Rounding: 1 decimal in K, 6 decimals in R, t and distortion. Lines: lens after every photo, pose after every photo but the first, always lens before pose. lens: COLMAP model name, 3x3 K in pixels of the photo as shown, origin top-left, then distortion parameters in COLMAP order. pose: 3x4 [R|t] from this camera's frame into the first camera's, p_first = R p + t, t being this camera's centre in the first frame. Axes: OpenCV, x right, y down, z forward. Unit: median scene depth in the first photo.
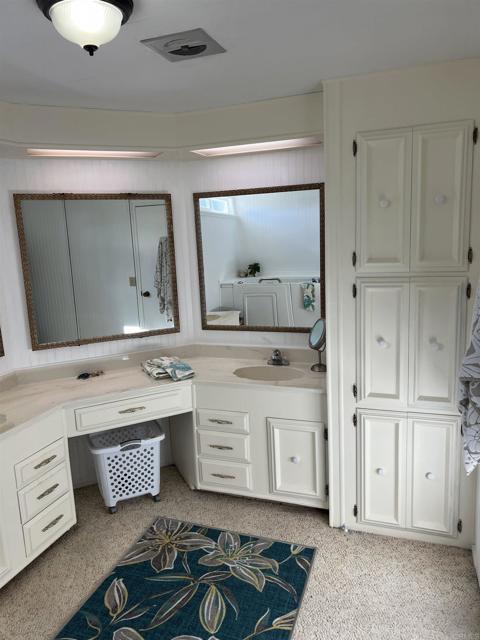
lens RADIAL K [[474.2, 0, 240.8], [0, 474.2, 320.4], [0, 0, 1]] dist [0.043103, -0.053867]
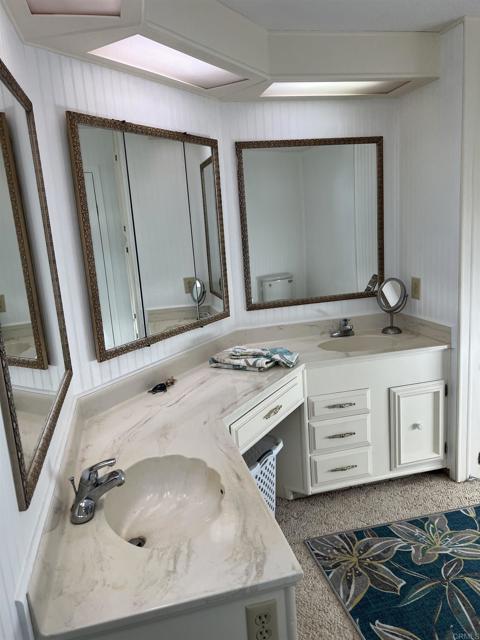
lens RADIAL K [[474.2, 0, 238.8], [0, 474.2, 317.2], [0, 0, 1]] dist [0.043103, -0.053867]
pose [[0.838248, -0.120533, 0.531800, -0.682804], [0.129652, 0.991351, 0.020328, 0.015476], [-0.529651, 0.051908, 0.846626, 0.392435]]
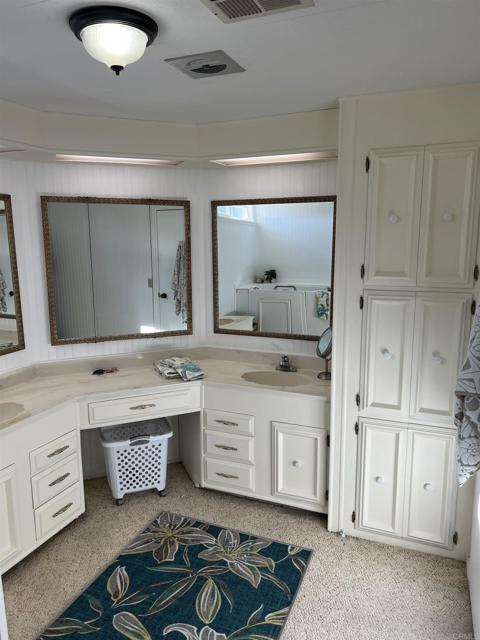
lens RADIAL K [[474.2, 0, 237.9], [0, 474.2, 323.8], [0, 0, 1]] dist [0.043103, -0.053867]
pose [[0.998018, 0.046896, -0.041959, 0.016028], [-0.047000, 0.998894, -0.001511, -0.001853], [0.041841, 0.003480, 0.999118, -0.034299]]
